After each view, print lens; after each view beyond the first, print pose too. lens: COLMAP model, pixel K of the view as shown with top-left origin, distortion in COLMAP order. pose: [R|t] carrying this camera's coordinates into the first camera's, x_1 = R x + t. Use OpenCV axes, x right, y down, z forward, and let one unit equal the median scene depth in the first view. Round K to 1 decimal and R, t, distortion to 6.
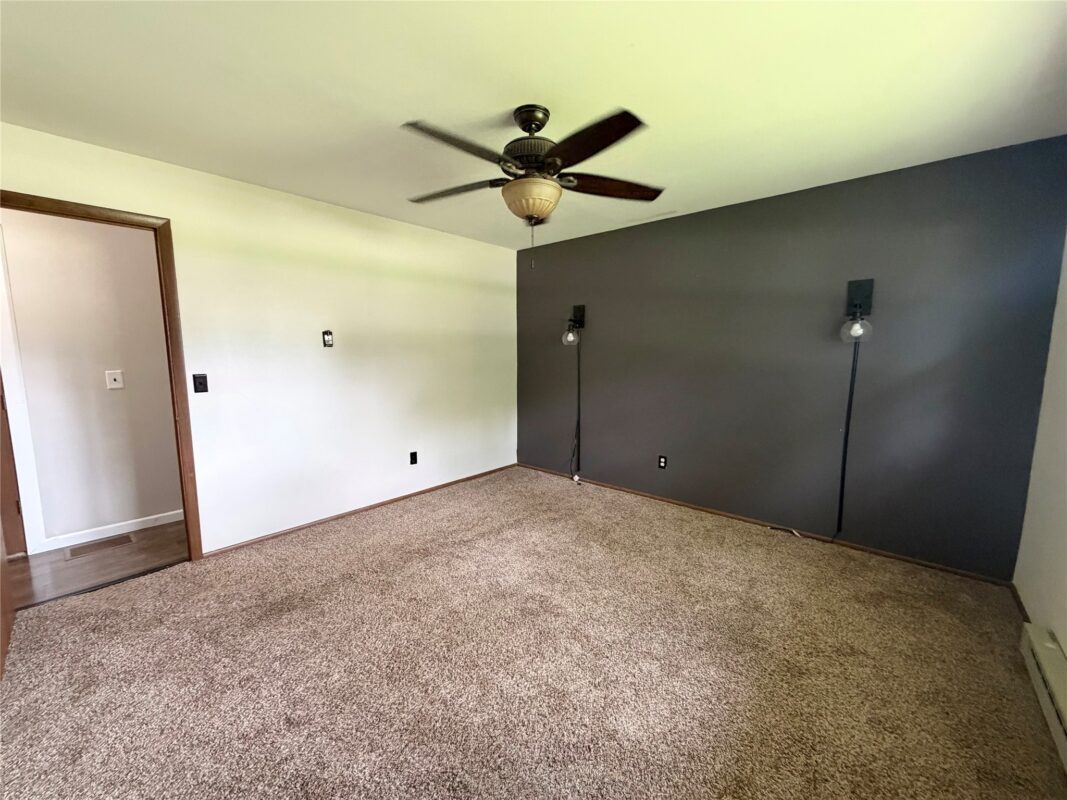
lens RADIAL K [[427.6, 0, 526.8], [0, 427.6, 408.5], [0, 0, 1]] dist [-0.001578, -0.000624]
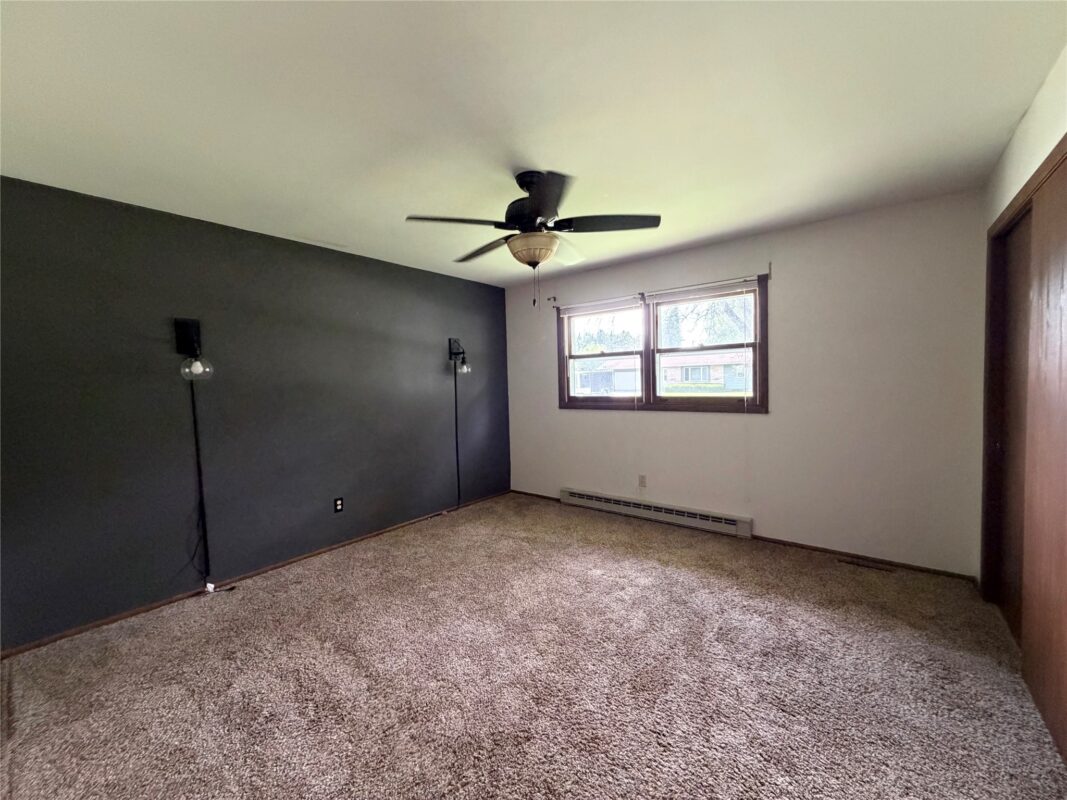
lens RADIAL K [[427.6, 0, 541.2], [0, 427.6, 404.7], [0, 0, 1]] dist [-0.001578, -0.000624]
pose [[-0.064596, -0.059248, 0.996151, -0.621830], [0.163628, 0.984096, 0.069141, -0.079904], [-0.984405, 0.167465, -0.053874, 0.589435]]
